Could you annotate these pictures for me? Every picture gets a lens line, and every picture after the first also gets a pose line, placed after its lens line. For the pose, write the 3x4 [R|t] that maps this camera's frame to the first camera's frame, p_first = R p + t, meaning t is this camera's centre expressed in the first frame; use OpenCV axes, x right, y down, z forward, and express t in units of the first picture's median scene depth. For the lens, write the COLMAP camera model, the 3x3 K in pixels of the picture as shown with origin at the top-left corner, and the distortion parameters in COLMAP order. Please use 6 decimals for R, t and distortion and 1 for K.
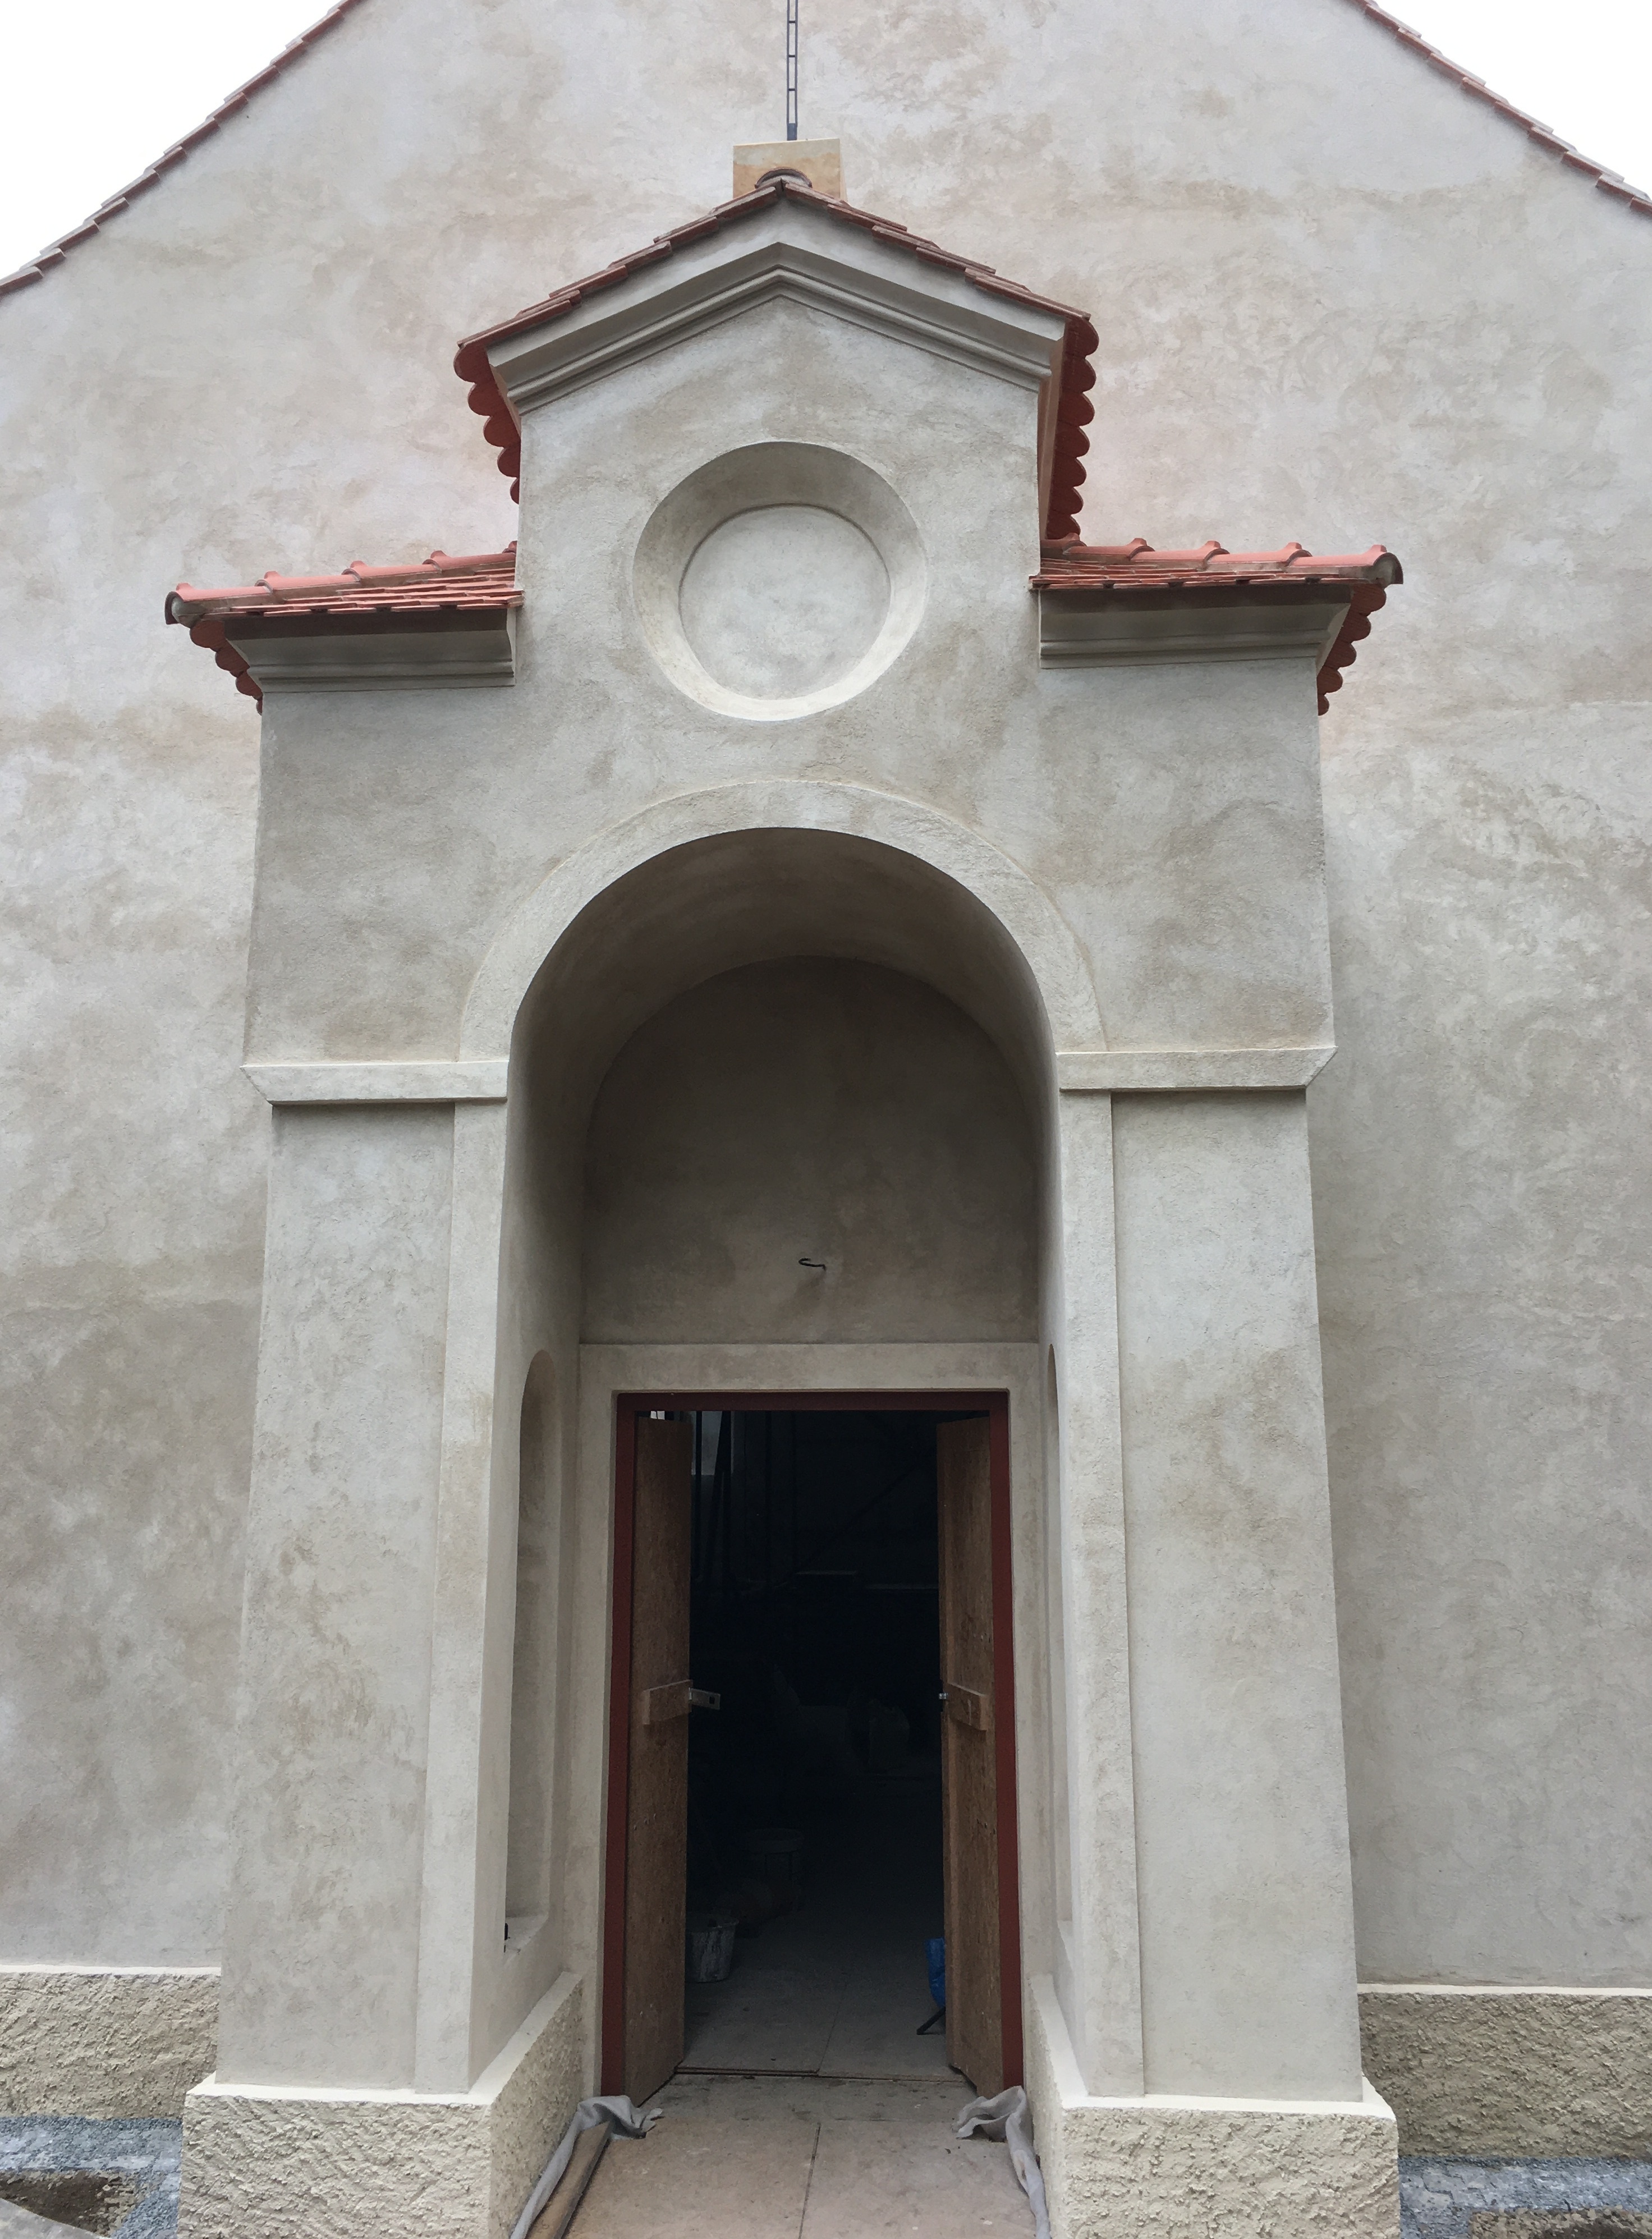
lens RADIAL K [[1977.8, 0, 826.0], [0, 1977.8, 1119.5], [0, 0, 1]] dist [0.104288, -0.153634]
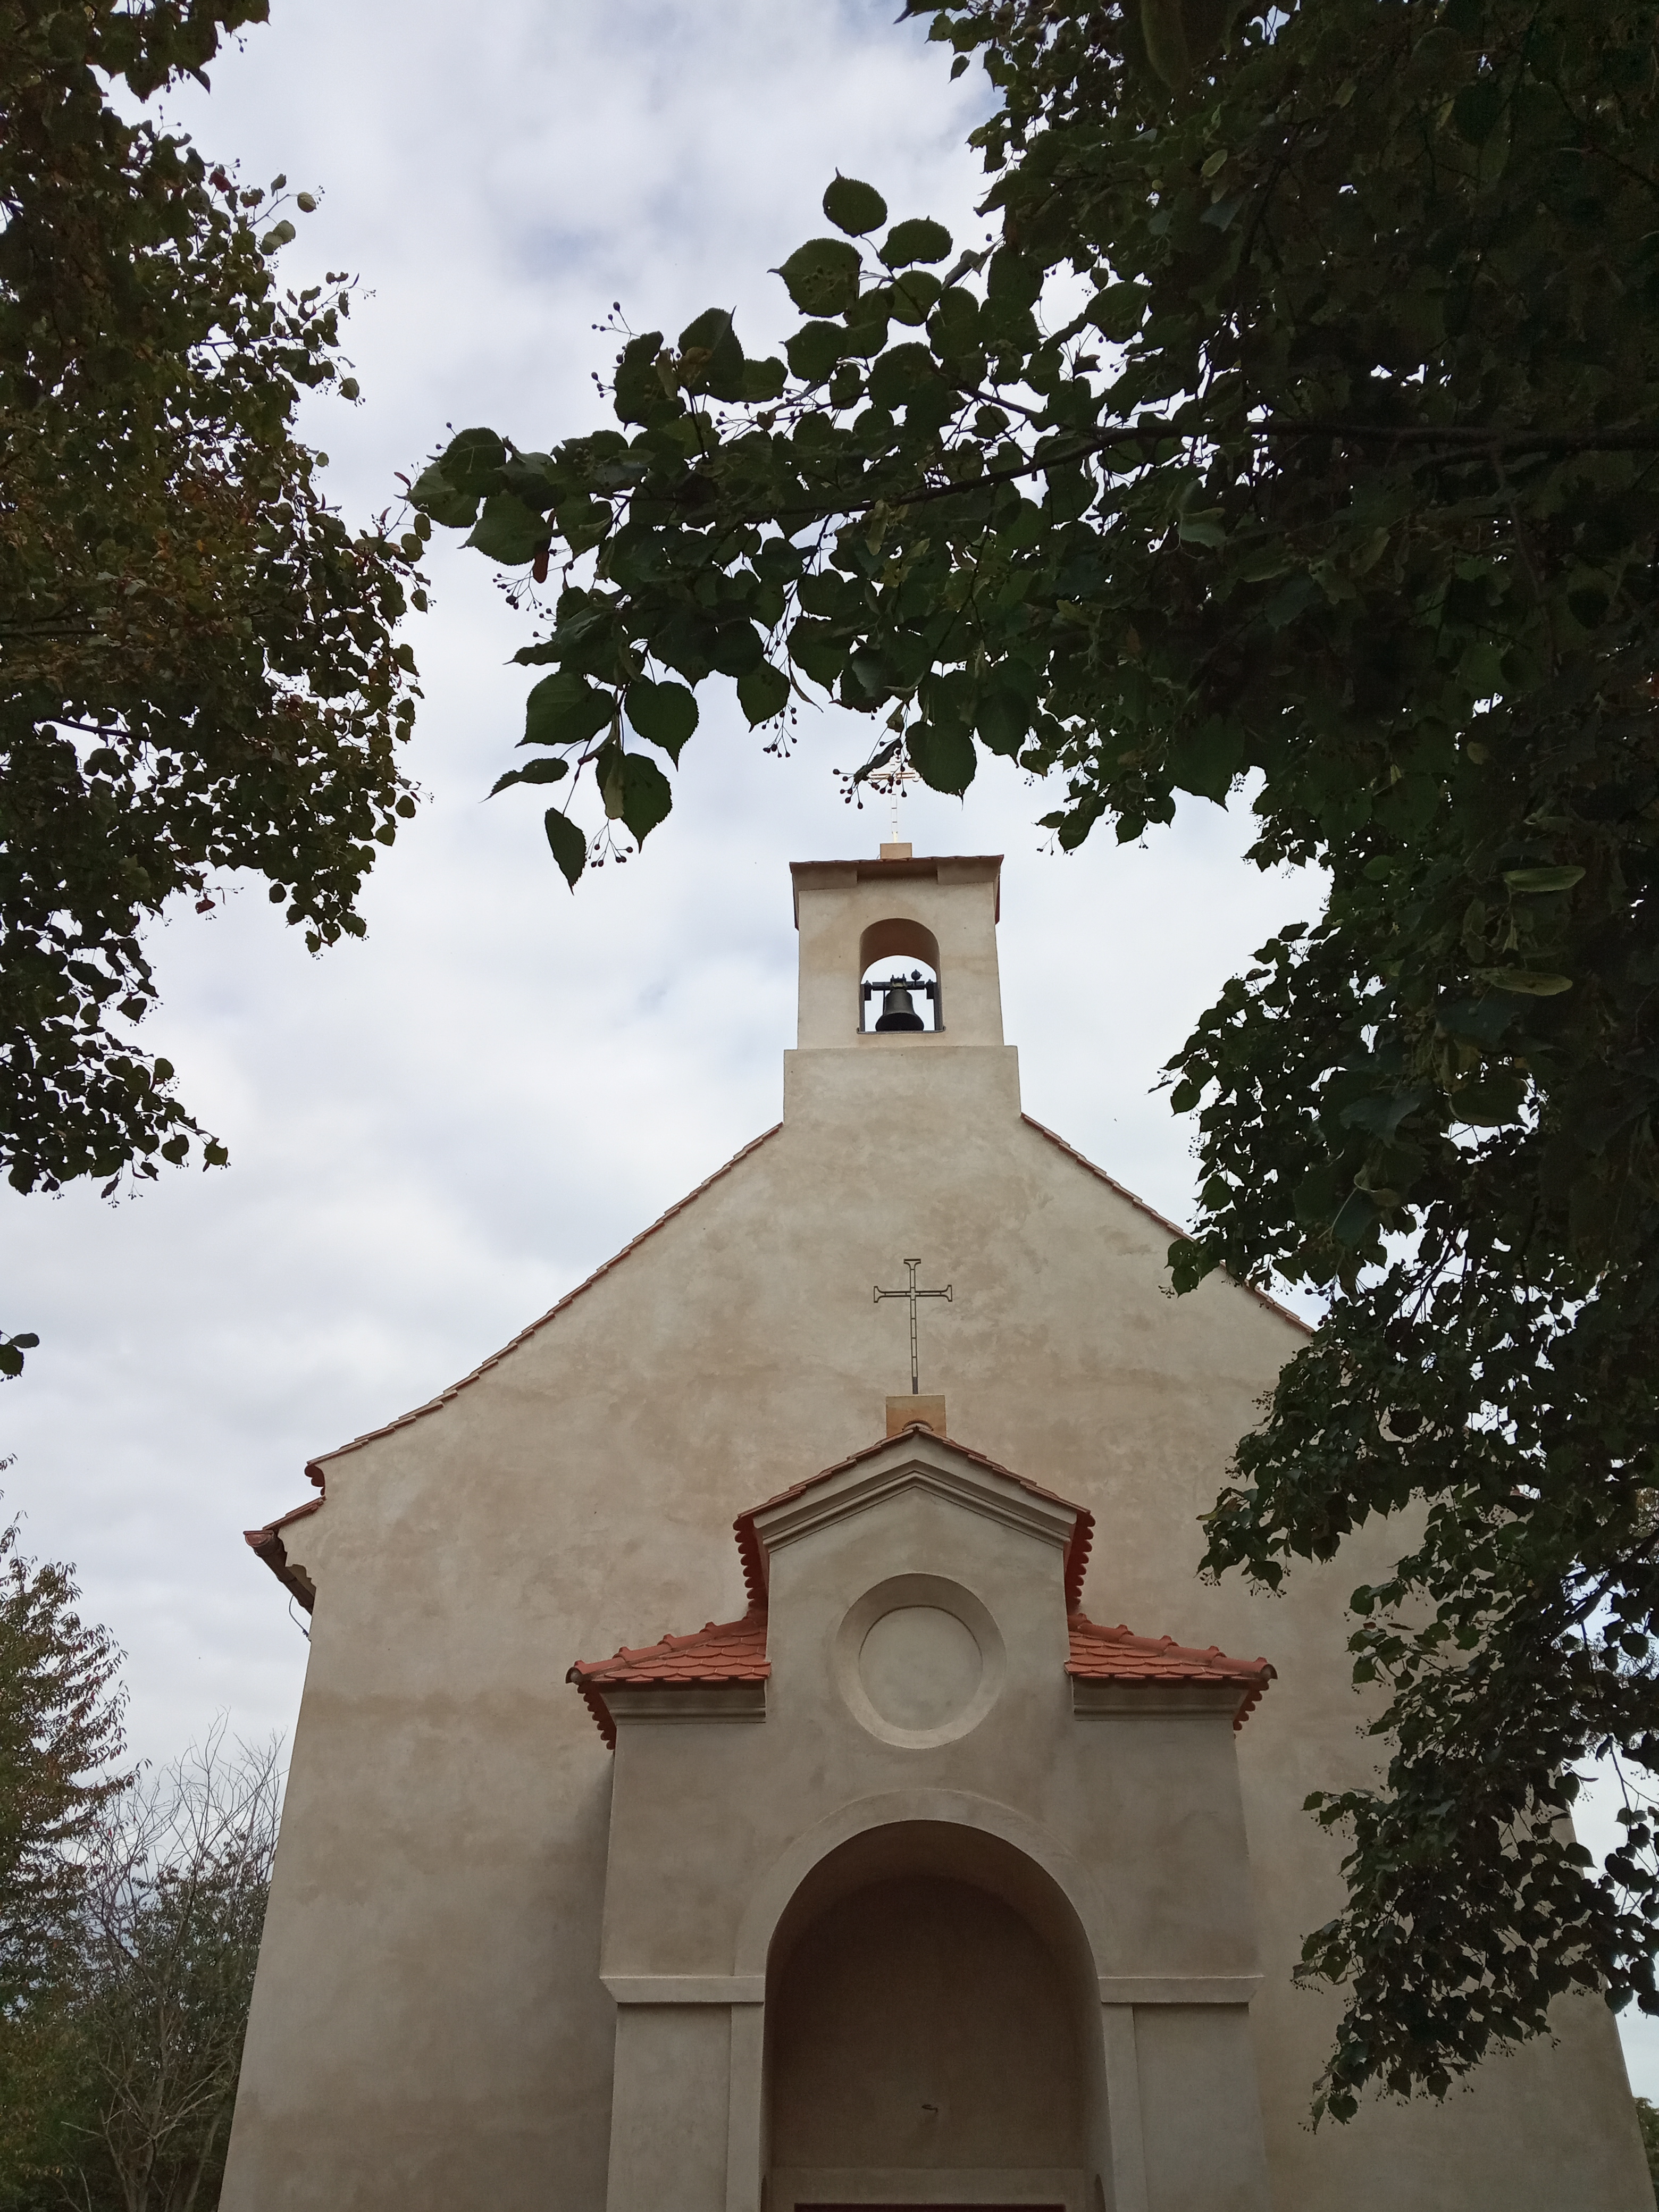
lens RADIAL K [[1787.1, 0, 829.5], [0, 1787.1, 1106.0], [0, 0, 1]] dist [0.120012, -0.192464]
pose [[0.999613, 0.019467, 0.019889, -0.121241], [-0.010442, 0.924782, -0.380354, -0.099813], [-0.025797, 0.379999, 0.924627, -0.538730]]
